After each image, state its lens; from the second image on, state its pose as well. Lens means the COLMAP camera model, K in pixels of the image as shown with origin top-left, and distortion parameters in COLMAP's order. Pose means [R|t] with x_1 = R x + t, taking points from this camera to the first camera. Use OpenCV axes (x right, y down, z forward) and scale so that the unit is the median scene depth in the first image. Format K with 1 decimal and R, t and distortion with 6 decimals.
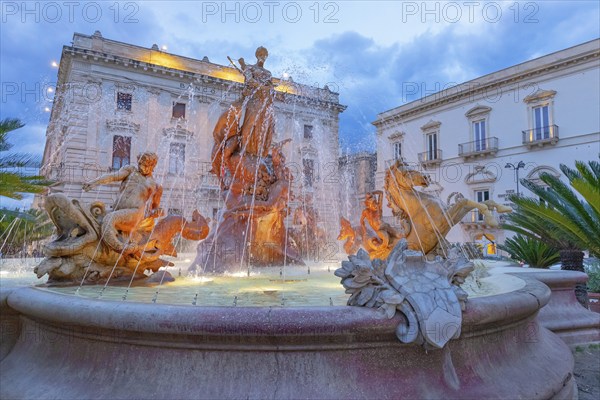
lens RADIAL K [[485.2, 0, 300.0], [0, 485.2, 200.0], [0, 0, 1]] dist [-0.000311, -0.001795]
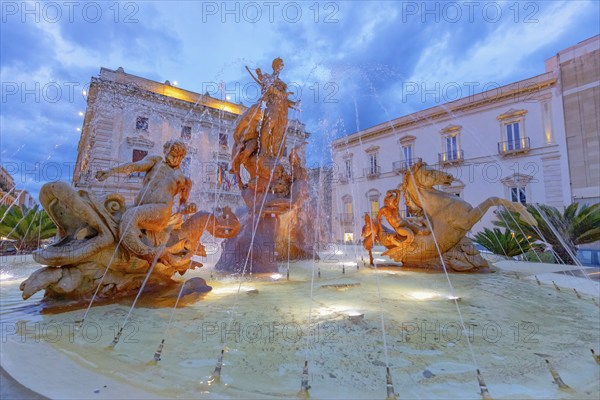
lens RADIAL K [[324.5, 0, 300.0], [0, 324.5, 200.0], [0, 0, 1]] dist [0.000506, 0.000457]
pose [[0.993760, 0.008561, 0.111209, -0.149375], [-0.007604, 0.999930, -0.009029, 0.013155], [-0.111279, 0.008127, 0.993756, 0.372919]]
